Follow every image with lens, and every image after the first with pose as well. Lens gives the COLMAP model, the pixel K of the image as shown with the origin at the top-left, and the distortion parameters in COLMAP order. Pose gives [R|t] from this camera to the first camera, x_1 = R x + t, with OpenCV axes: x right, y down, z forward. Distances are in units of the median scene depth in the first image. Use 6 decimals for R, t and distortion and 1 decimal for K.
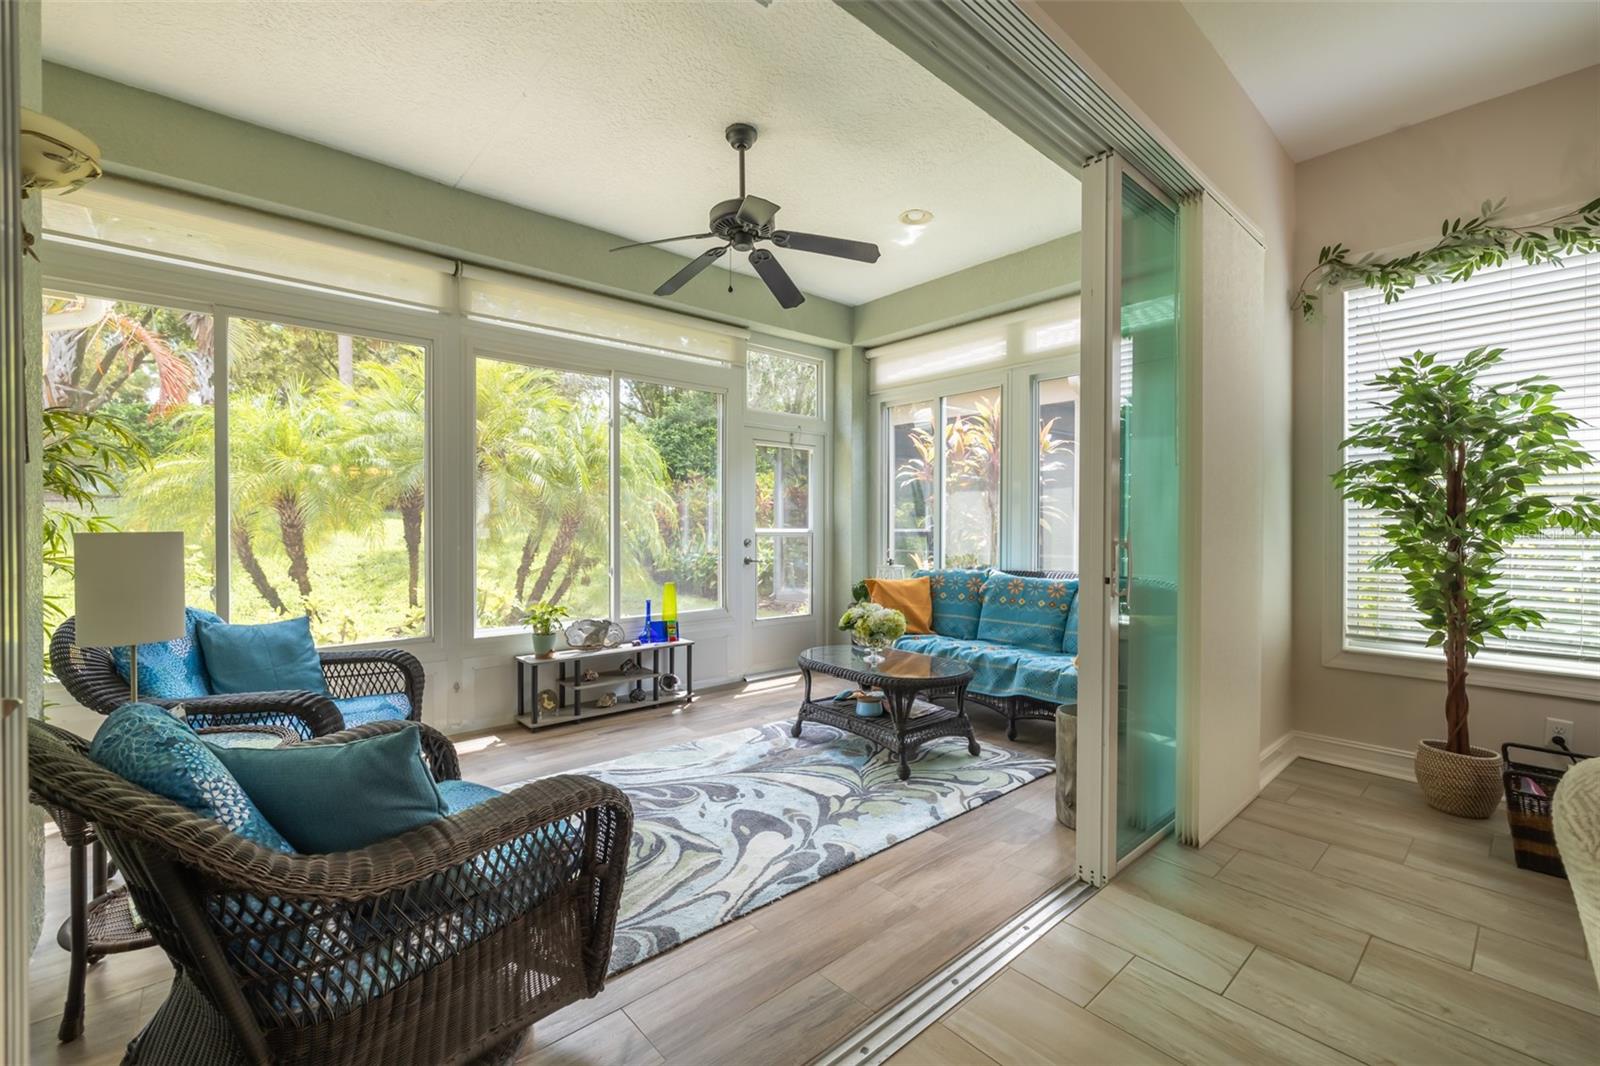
lens RADIAL K [[666.7, 0, 803.2], [0, 666.7, 534.1], [0, 0, 1]] dist [-0.000699, 0.000305]
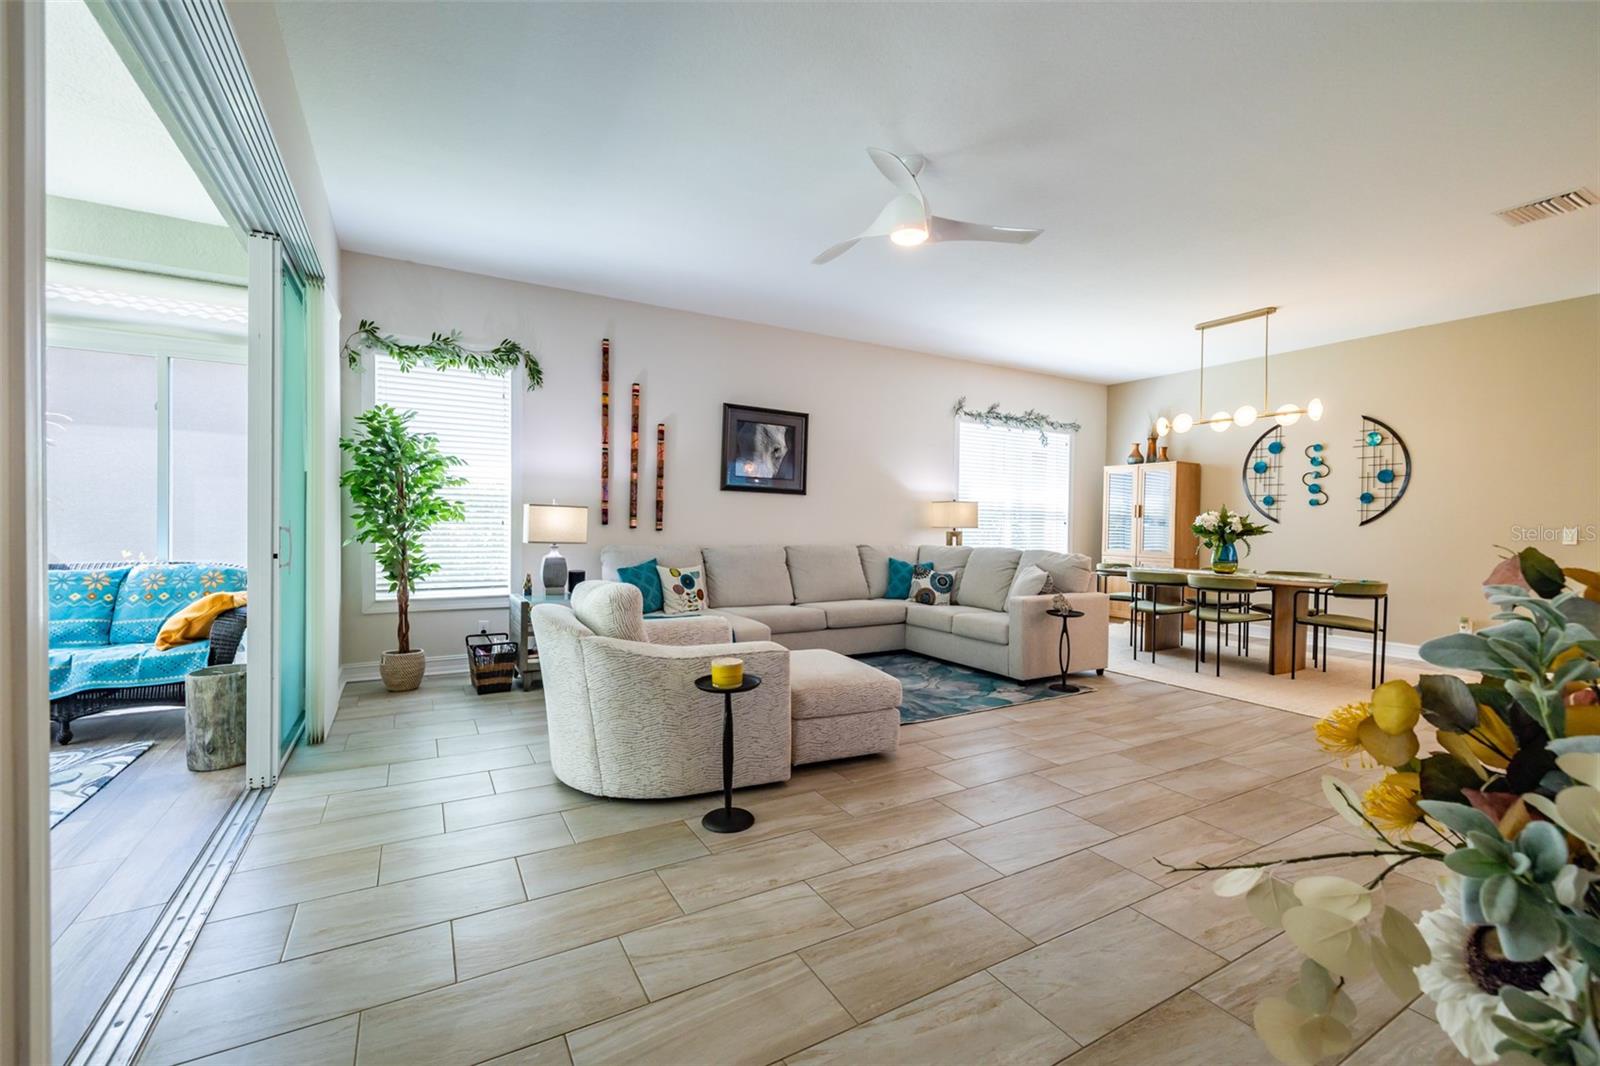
lens RADIAL K [[666.7, 0, 801.9], [0, 666.7, 532.7], [0, 0, 1]] dist [-0.000699, 0.000305]
pose [[0.202900, -0.015310, 0.979080, -0.436404], [-0.001265, 0.999873, 0.015897, 0.000223], [-0.979199, -0.004464, 0.202854, -0.212293]]
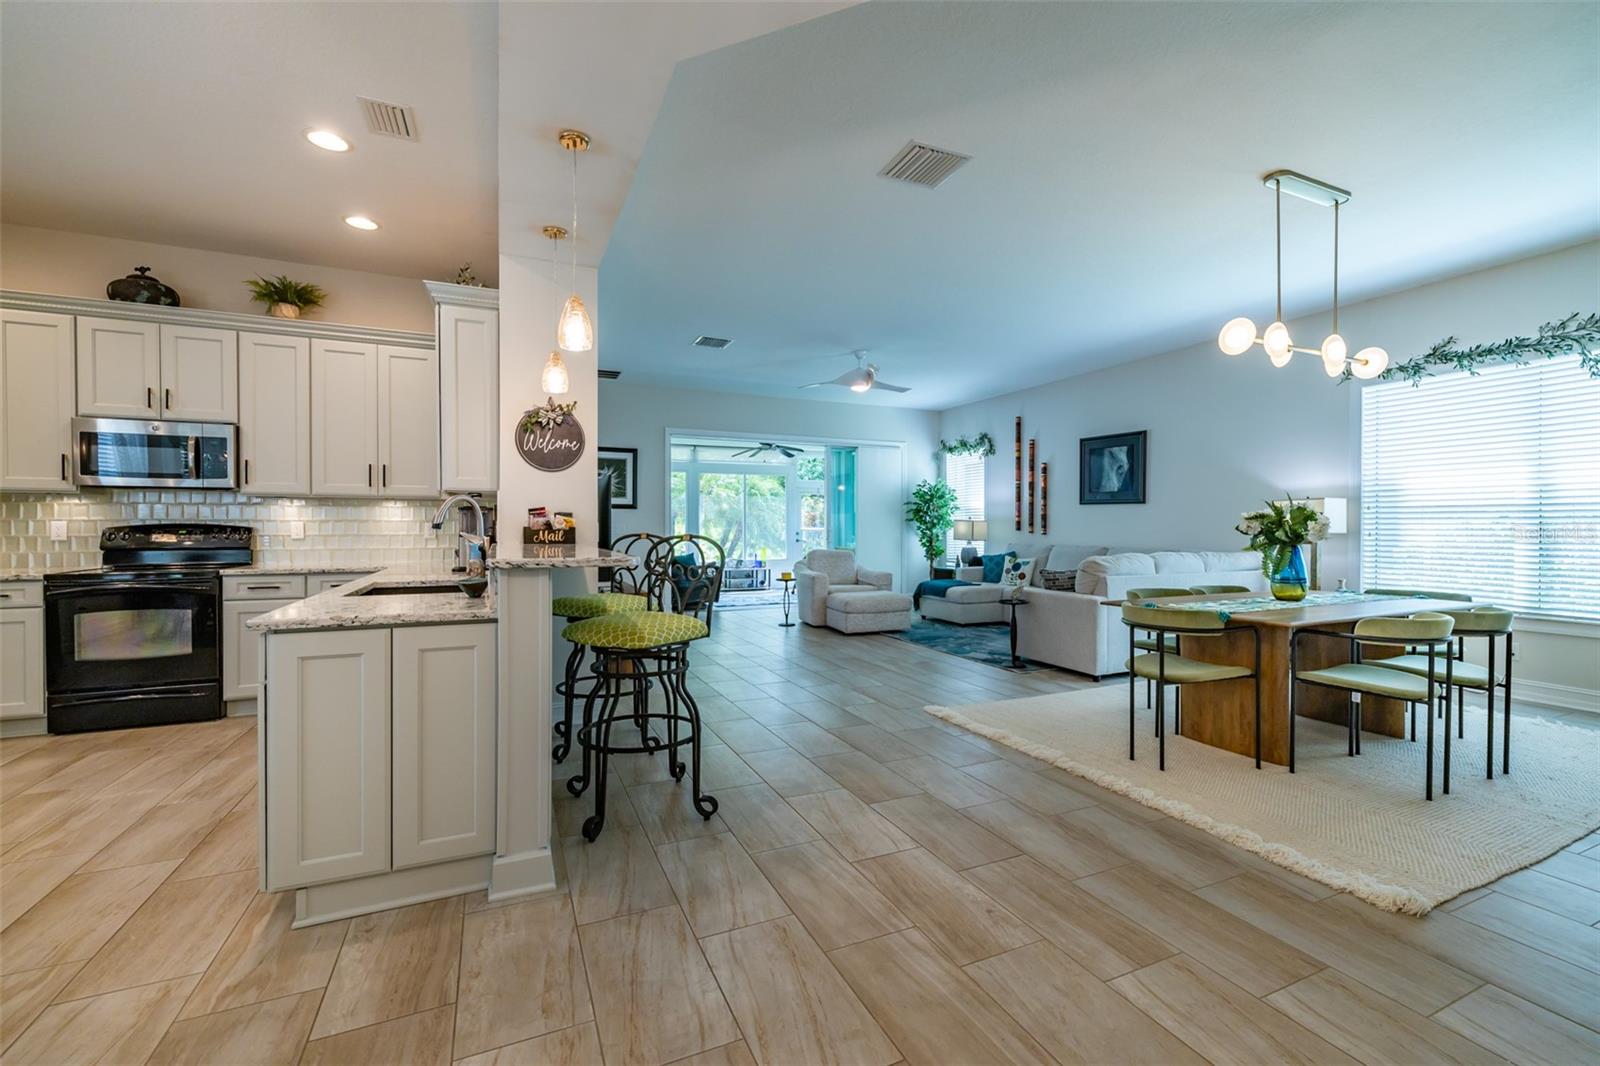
lens RADIAL K [[666.7, 0, 803.9], [0, 666.7, 532.4], [0, 0, 1]] dist [-0.000699, 0.000305]
pose [[0.956290, 0.003924, -0.292395, 1.114028], [-0.005425, 0.999976, -0.004322, 0.032360], [0.292371, 0.005720, 0.956288, -2.315052]]
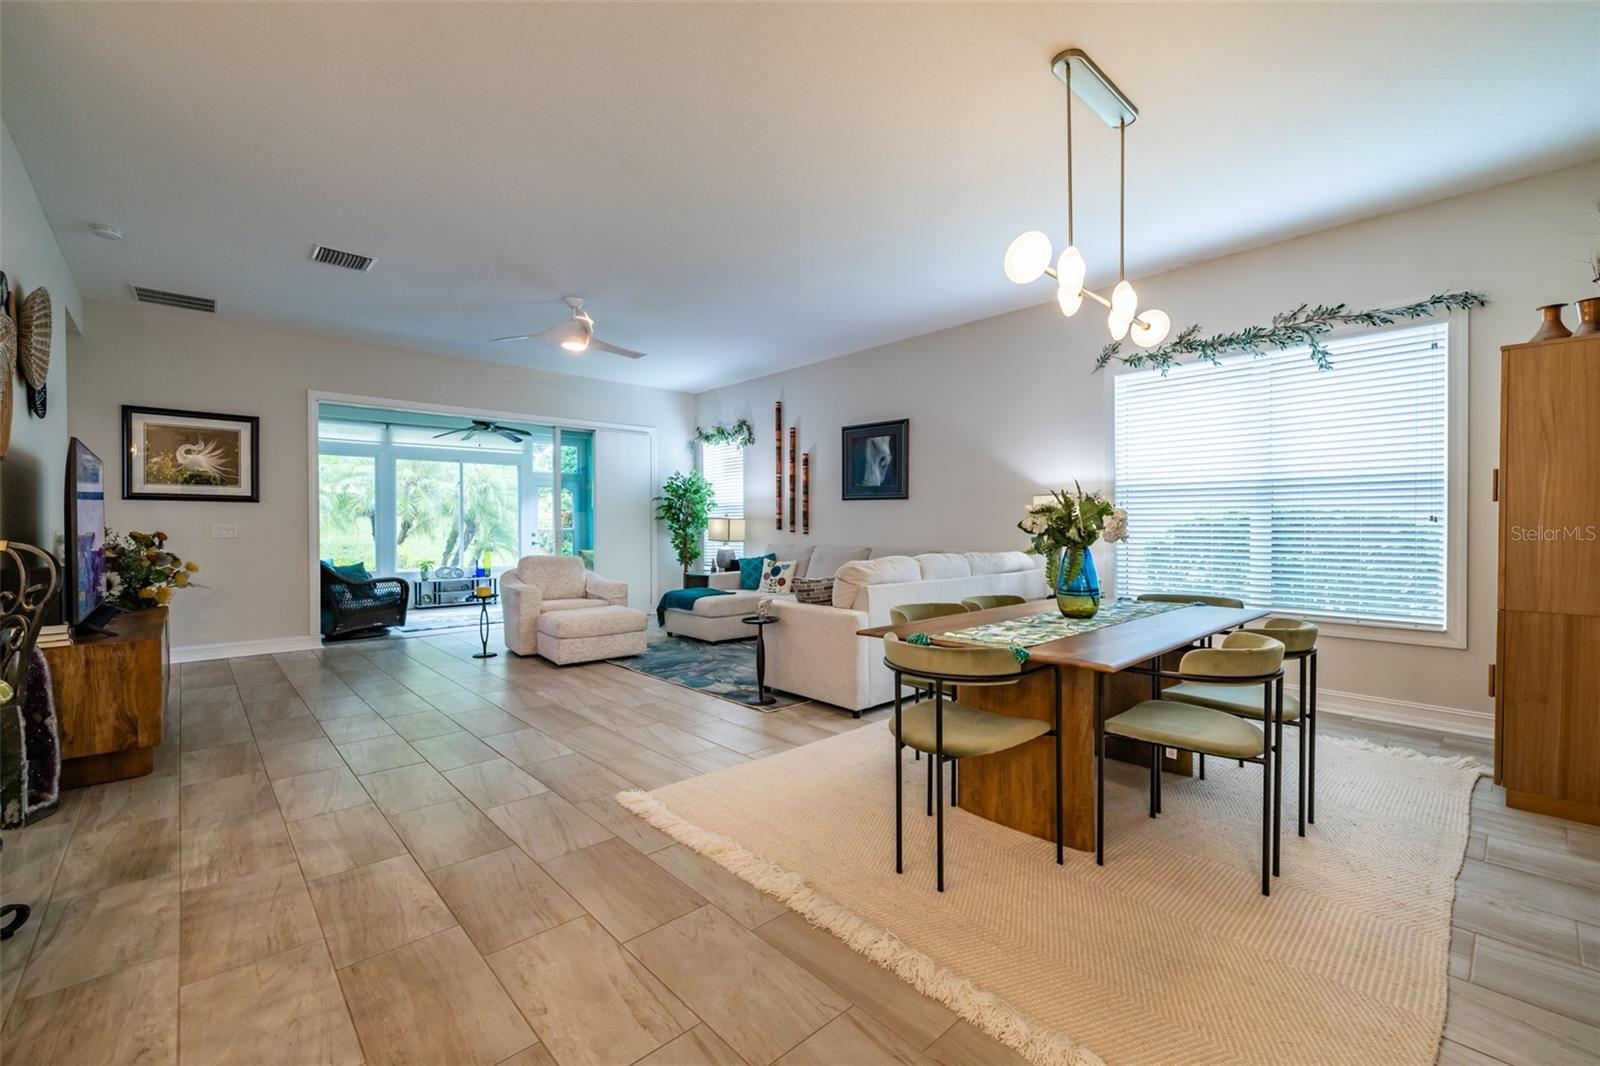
lens RADIAL K [[666.7, 0, 800.6], [0, 666.7, 528.9], [0, 0, 1]] dist [-0.000699, 0.000305]
pose [[0.999770, -0.002942, 0.021236, 1.184503], [0.003138, 0.999953, -0.009207, 0.028090], [-0.021208, 0.009272, 0.999732, -1.863116]]
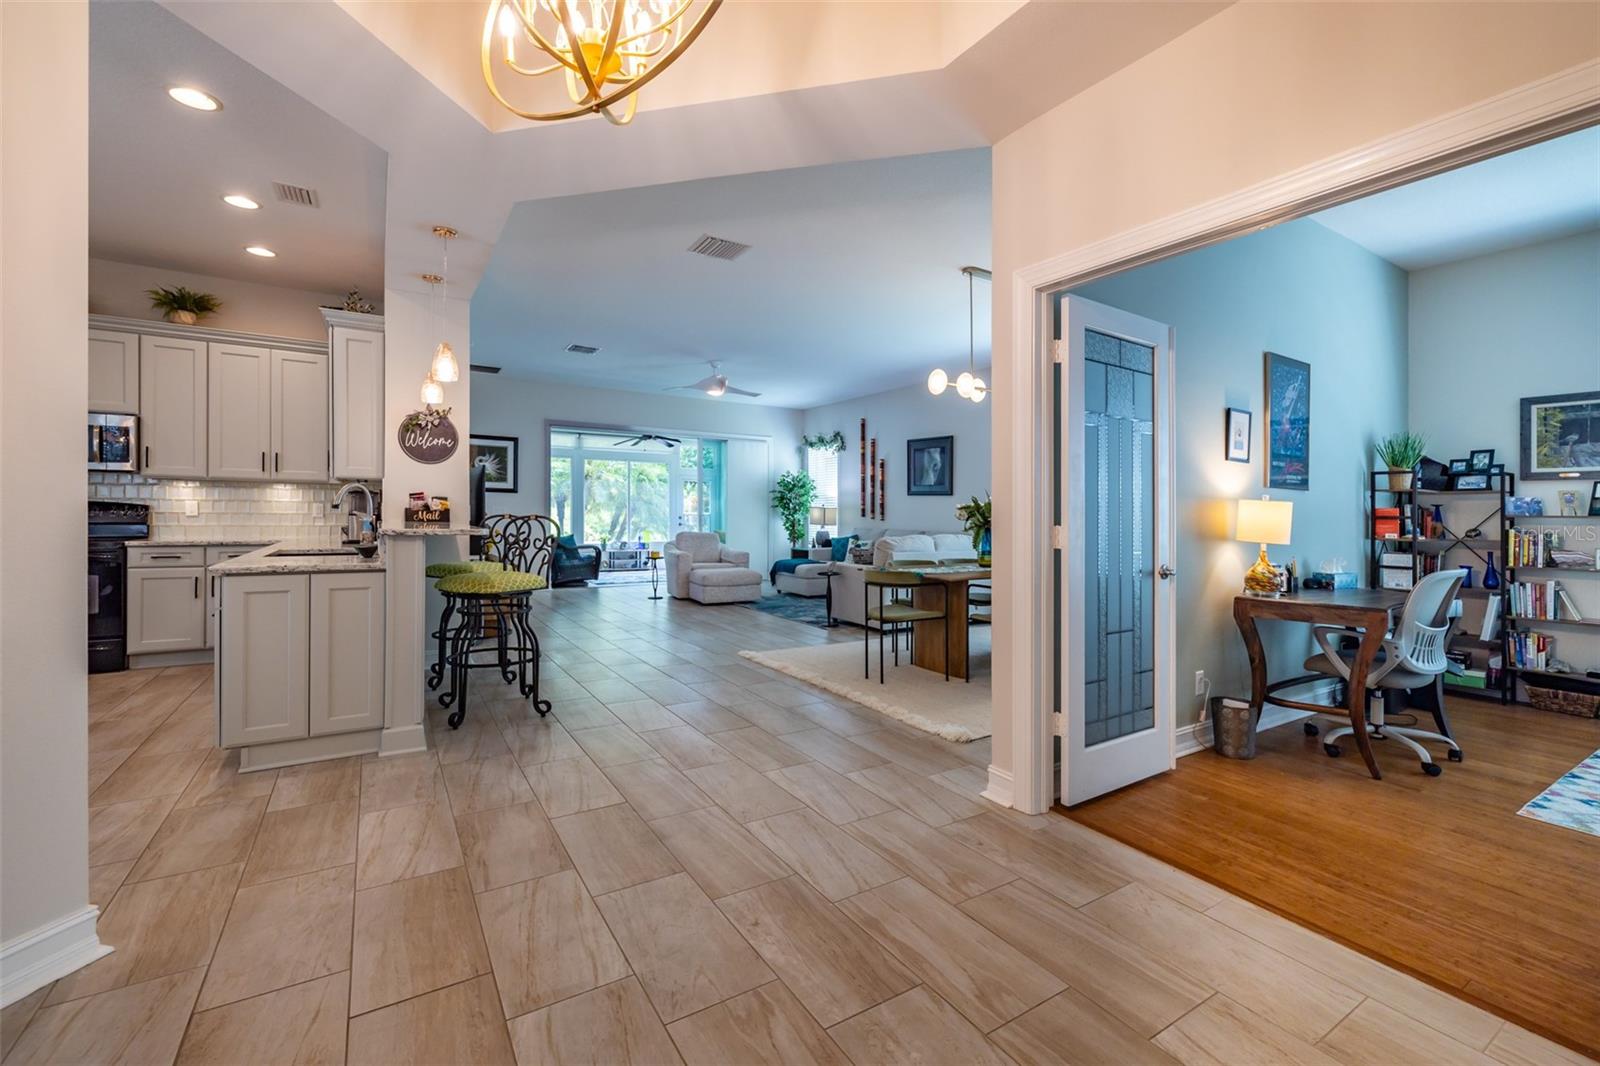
lens RADIAL K [[666.7, 0, 804.5], [0, 666.7, 526.6], [0, 0, 1]] dist [-0.000699, 0.000305]
pose [[0.987704, 0.017013, -0.155407, 1.386351], [-0.016060, 0.999844, 0.007385, 0.036187], [0.155508, -0.004798, 0.987823, -2.638901]]
